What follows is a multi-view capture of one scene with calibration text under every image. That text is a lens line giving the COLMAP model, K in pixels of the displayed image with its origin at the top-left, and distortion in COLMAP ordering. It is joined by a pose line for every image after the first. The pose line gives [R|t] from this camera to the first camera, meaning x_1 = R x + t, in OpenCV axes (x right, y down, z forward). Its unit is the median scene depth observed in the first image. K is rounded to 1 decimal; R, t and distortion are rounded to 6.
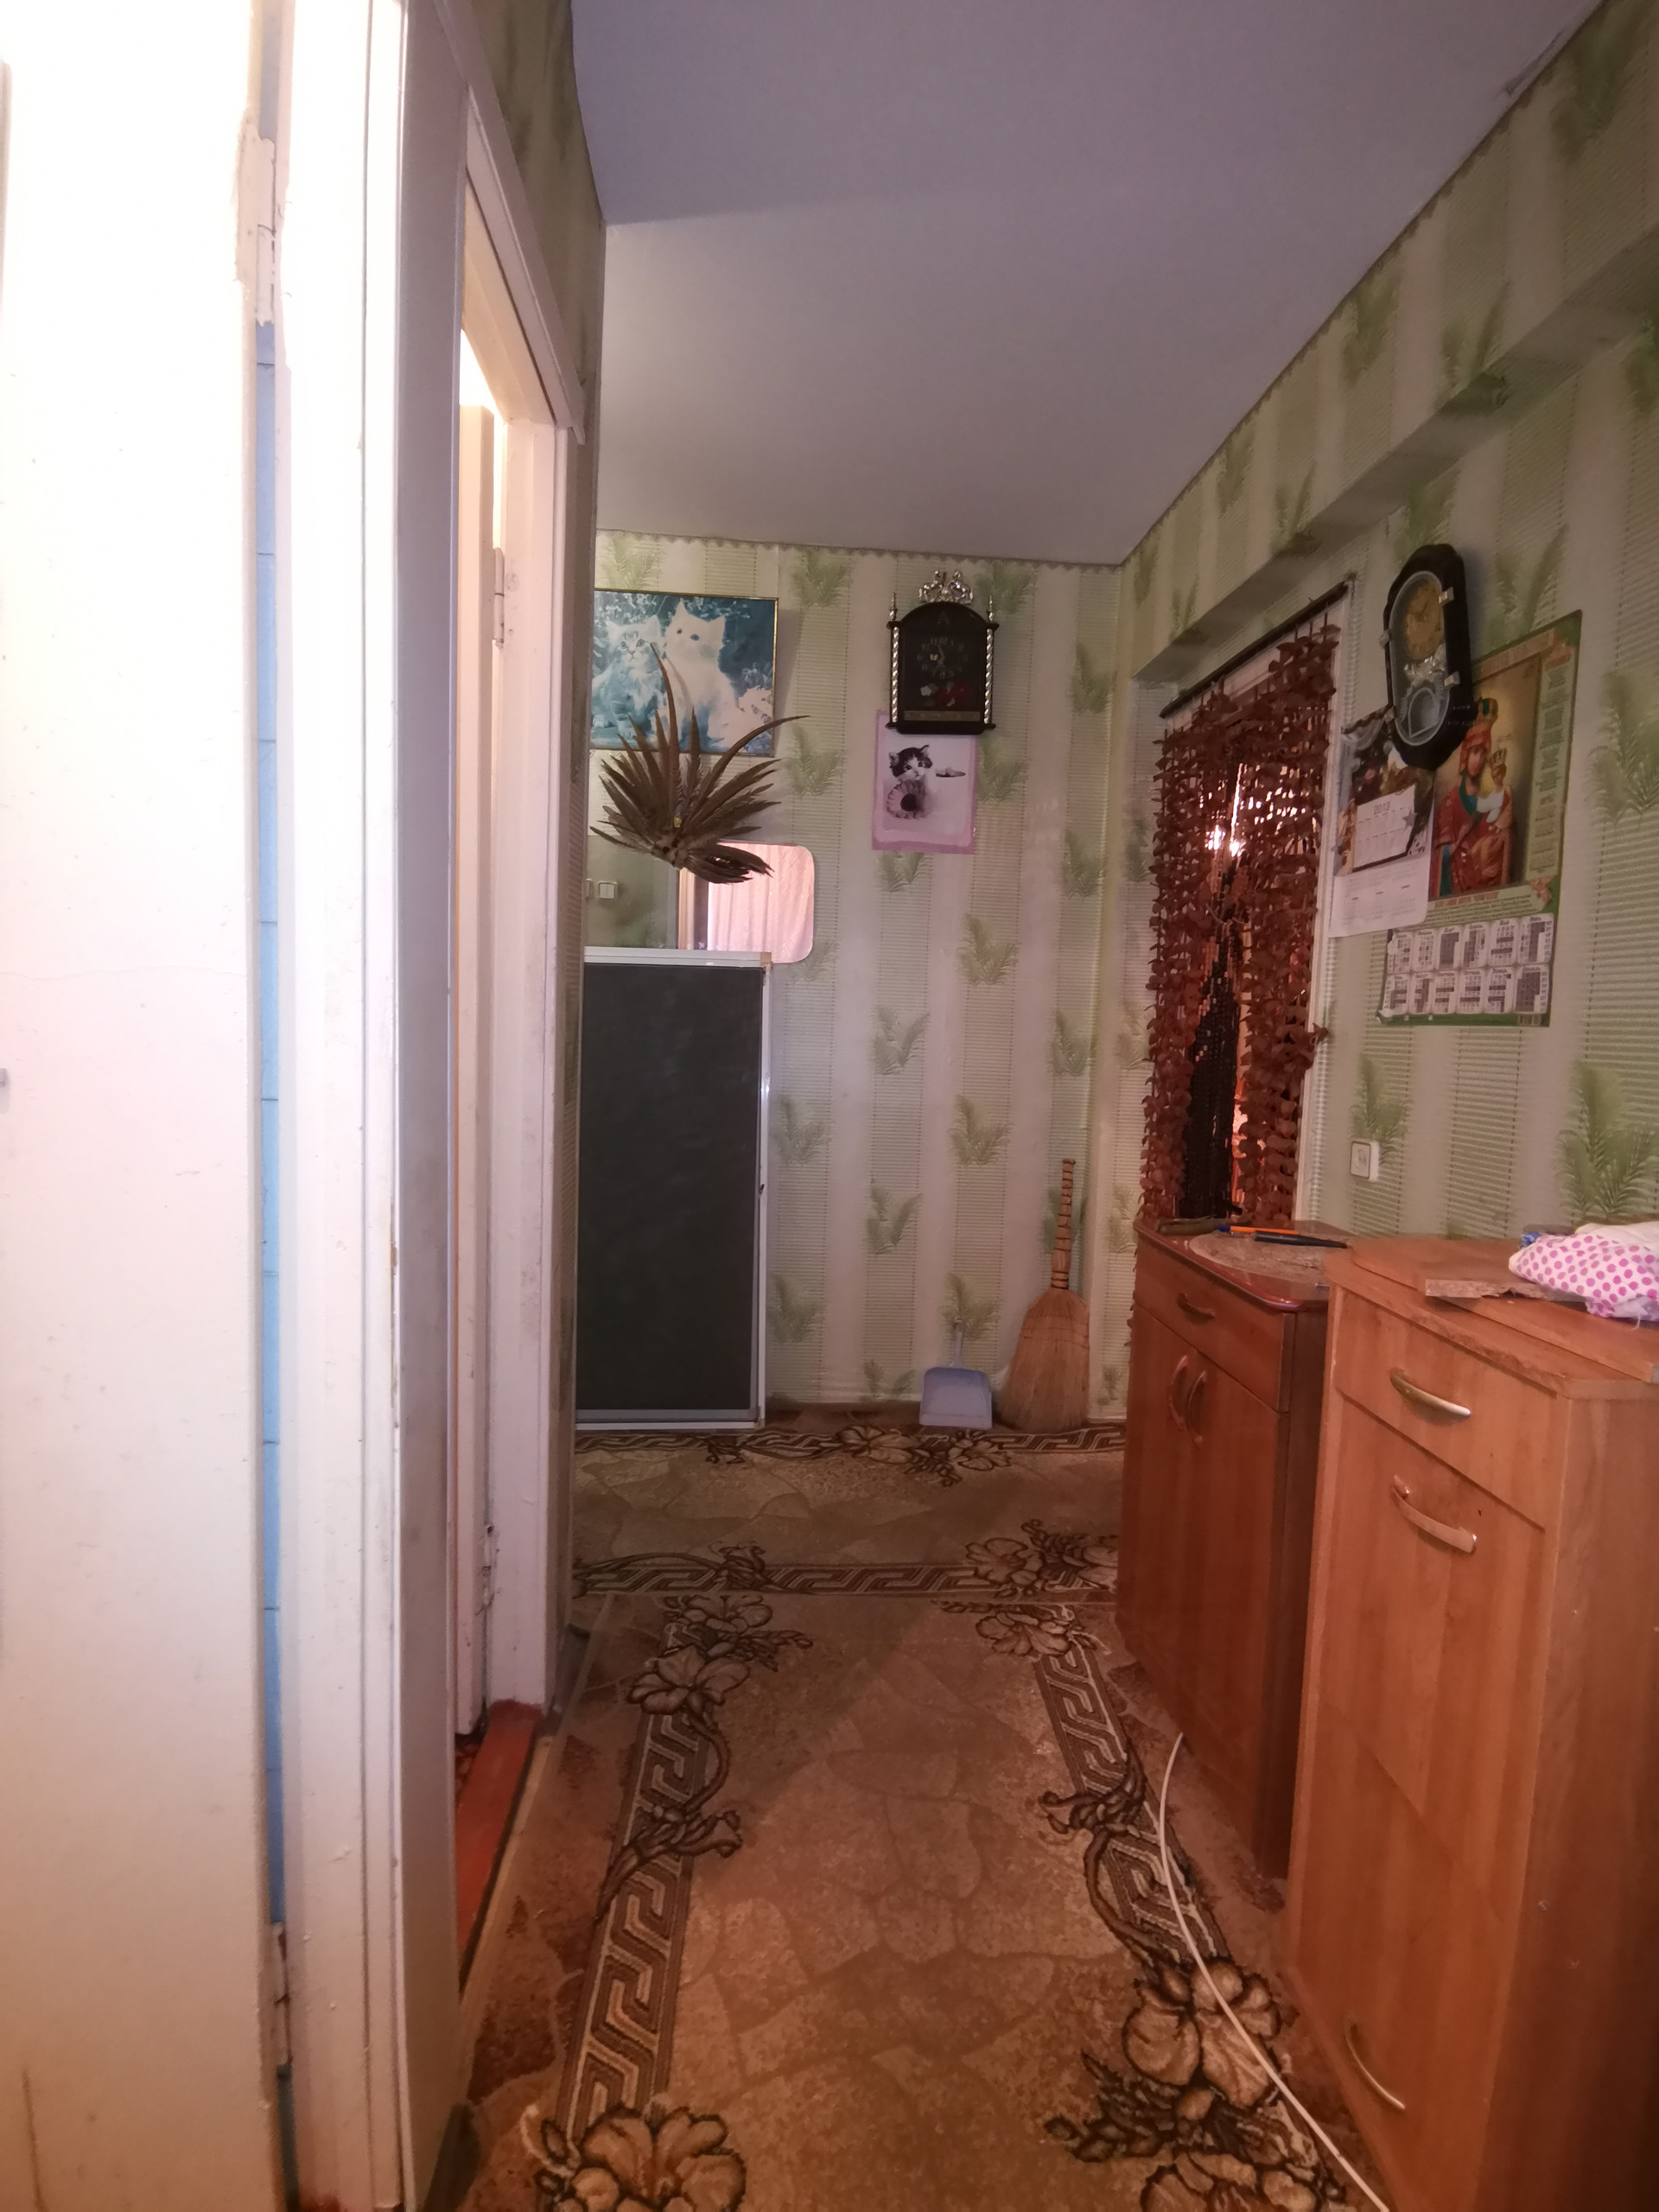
lens RADIAL K [[1080.0, 0, 831.5], [0, 1080.0, 1101.7], [0, 0, 1]] dist [0.029987, -0.033280]
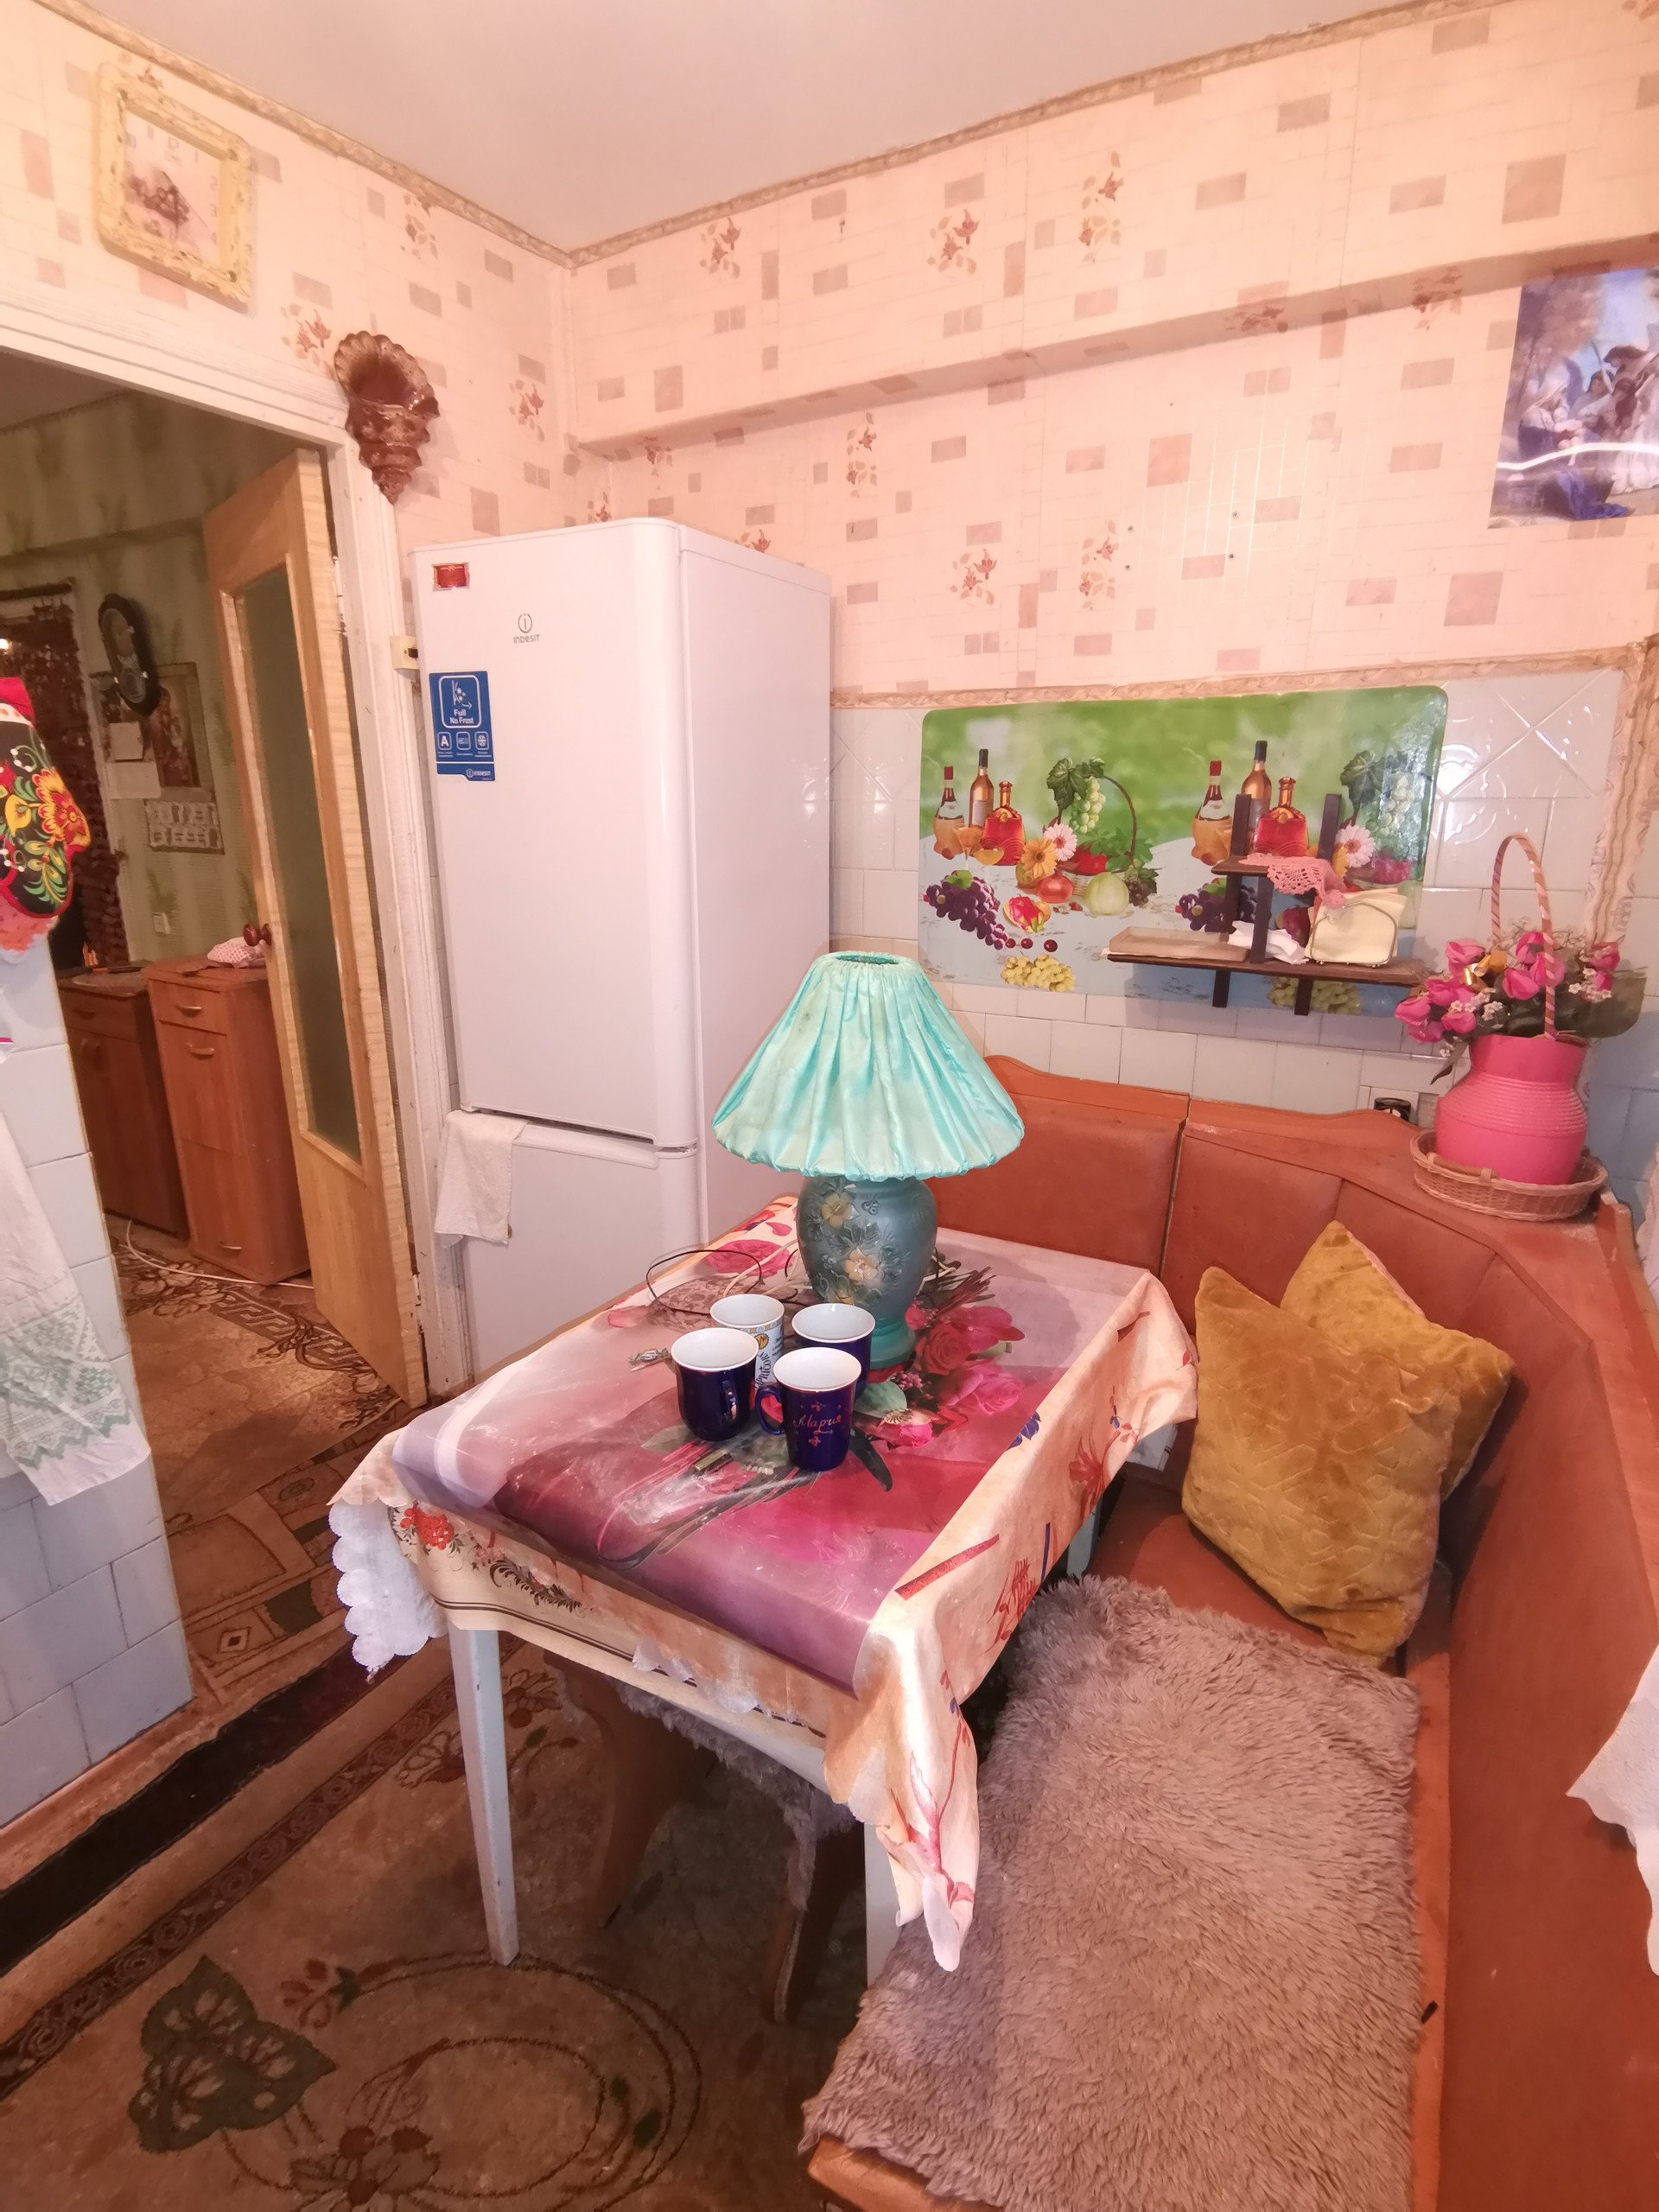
lens RADIAL K [[1080.0, 0, 831.5], [0, 1080.0, 1101.7], [0, 0, 1]] dist [0.029987, -0.033280]
pose [[0.561848, -0.262388, 0.784525, -0.530645], [0.077952, 0.960937, 0.265564, -0.075848], [-0.823559, -0.088052, 0.560354, -1.327721]]
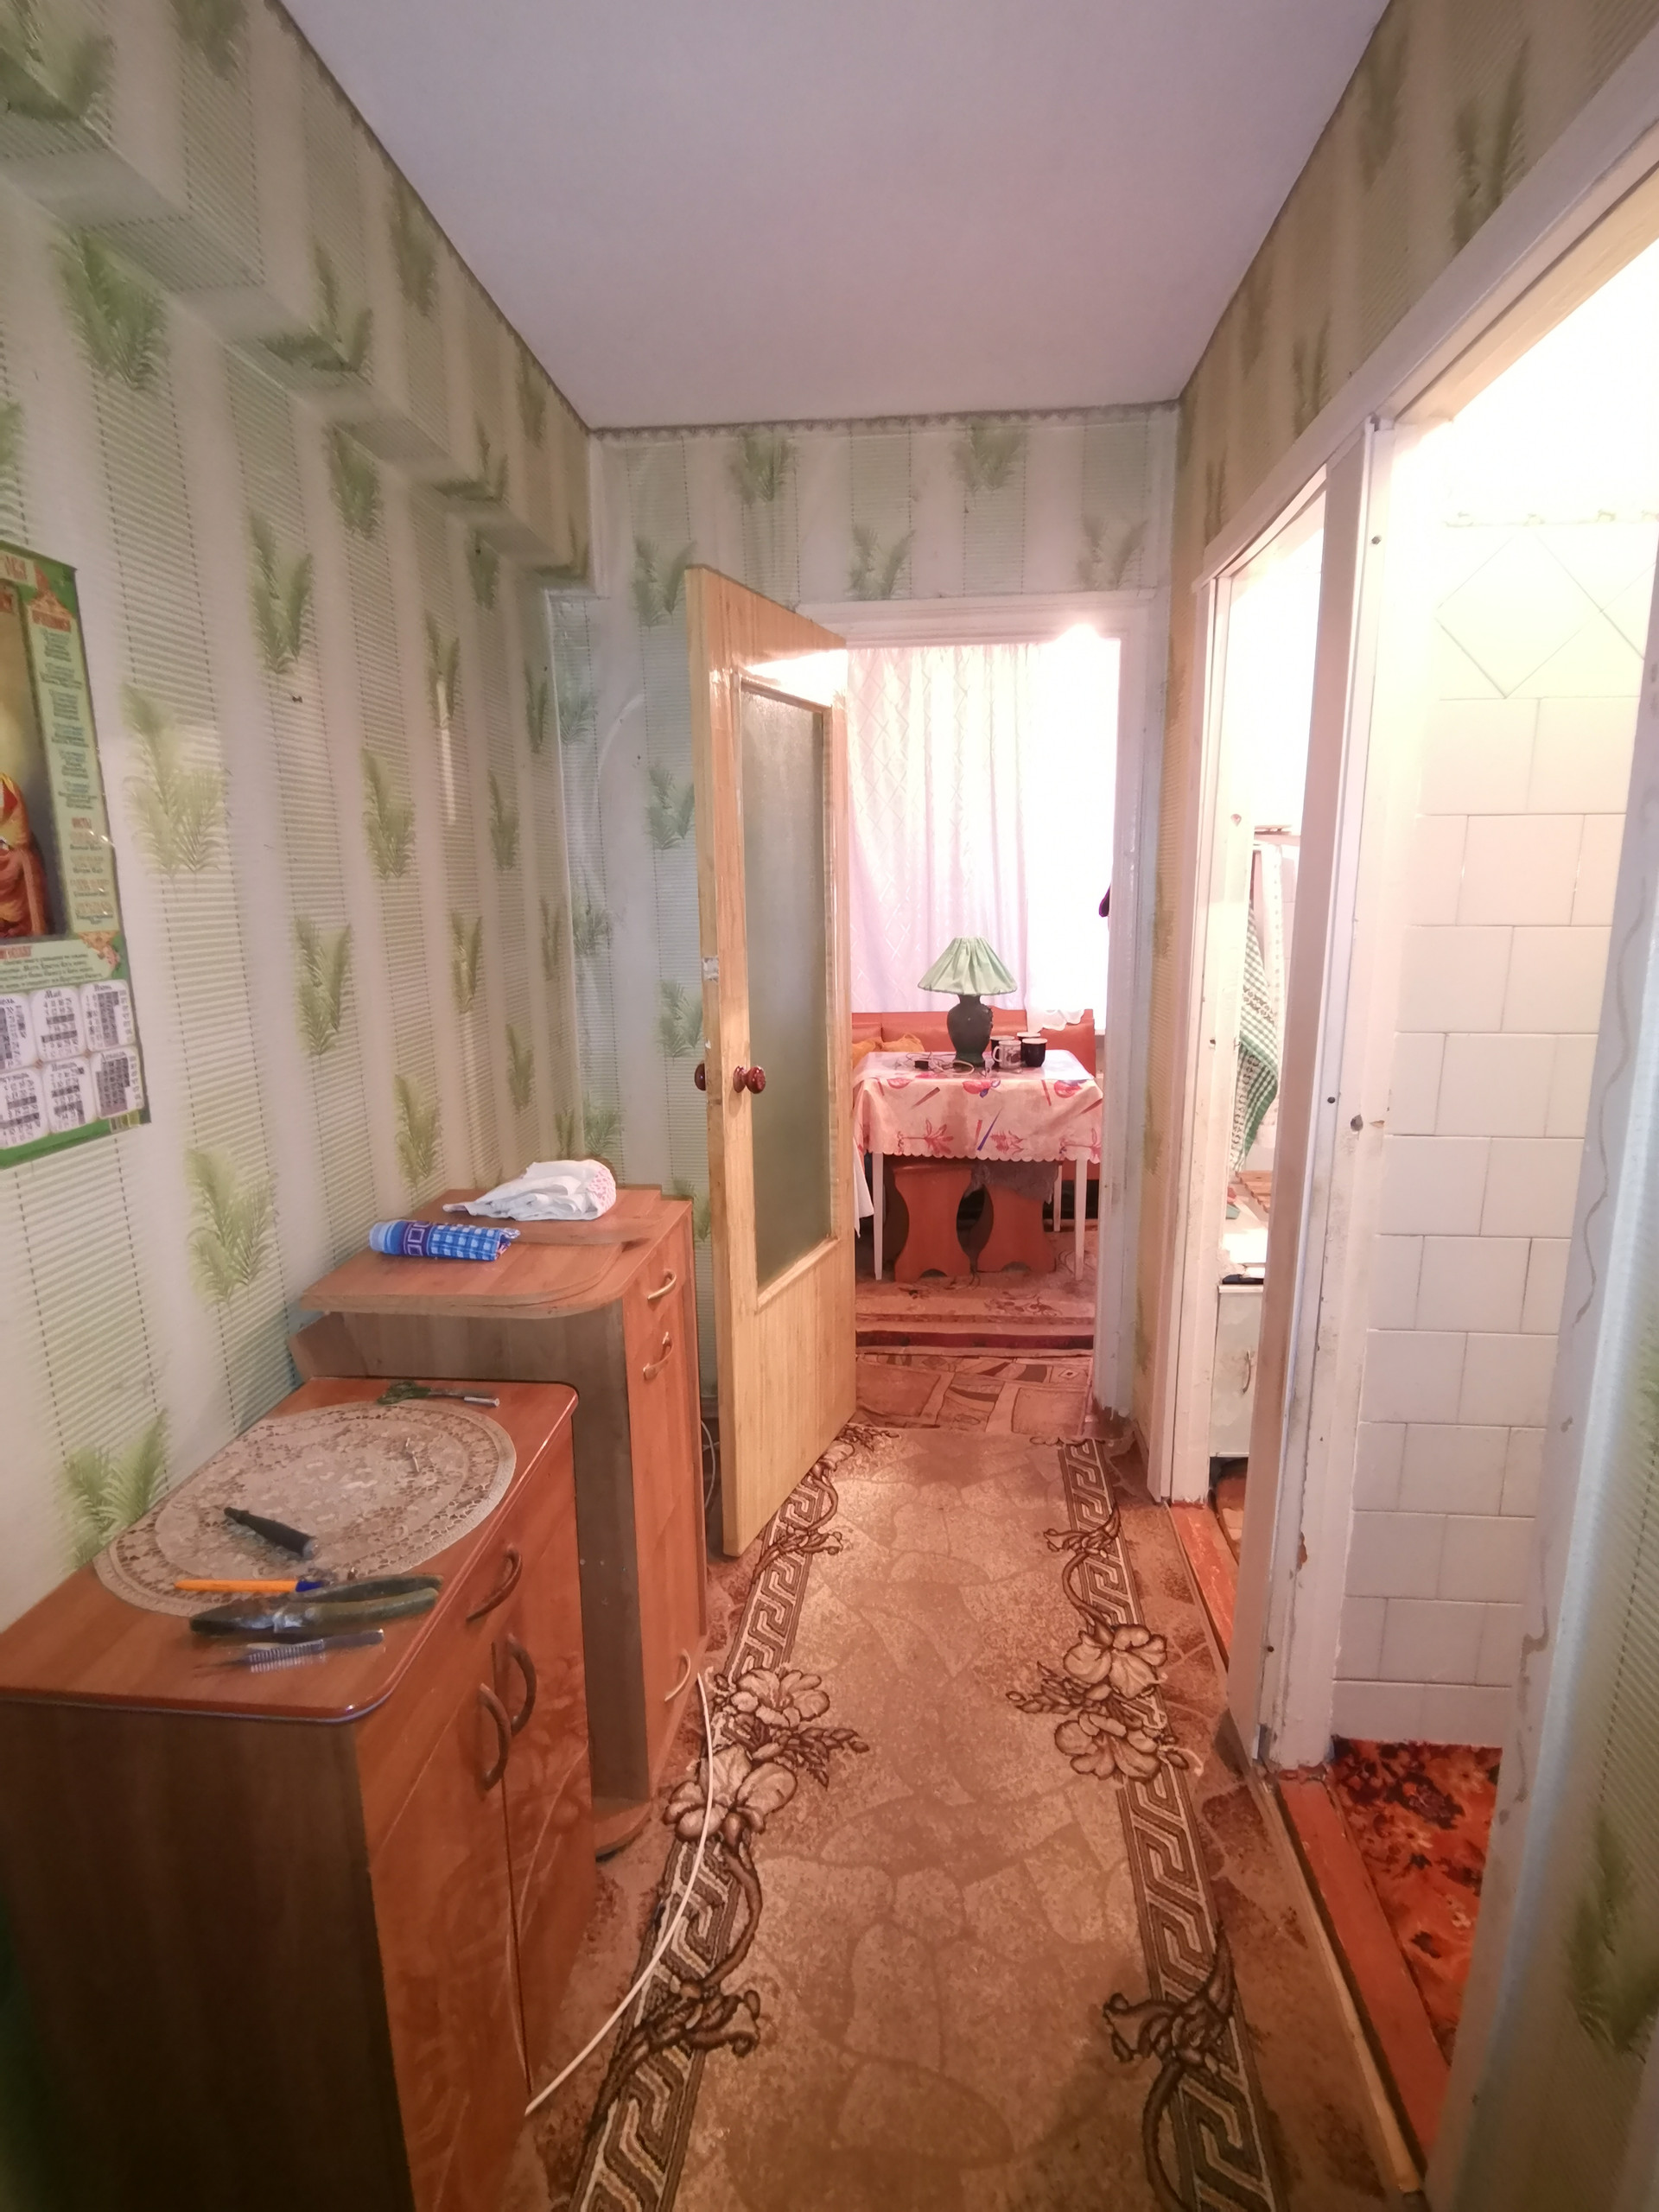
lens RADIAL K [[1080.0, 0, 831.5], [0, 1080.0, 1101.7], [0, 0, 1]] dist [0.029987, -0.033280]
pose [[-0.989063, -0.054531, 0.137045, 0.060520], [-0.014176, 0.959989, 0.279678, -0.304460], [-0.146812, 0.274676, -0.950263, 1.636091]]
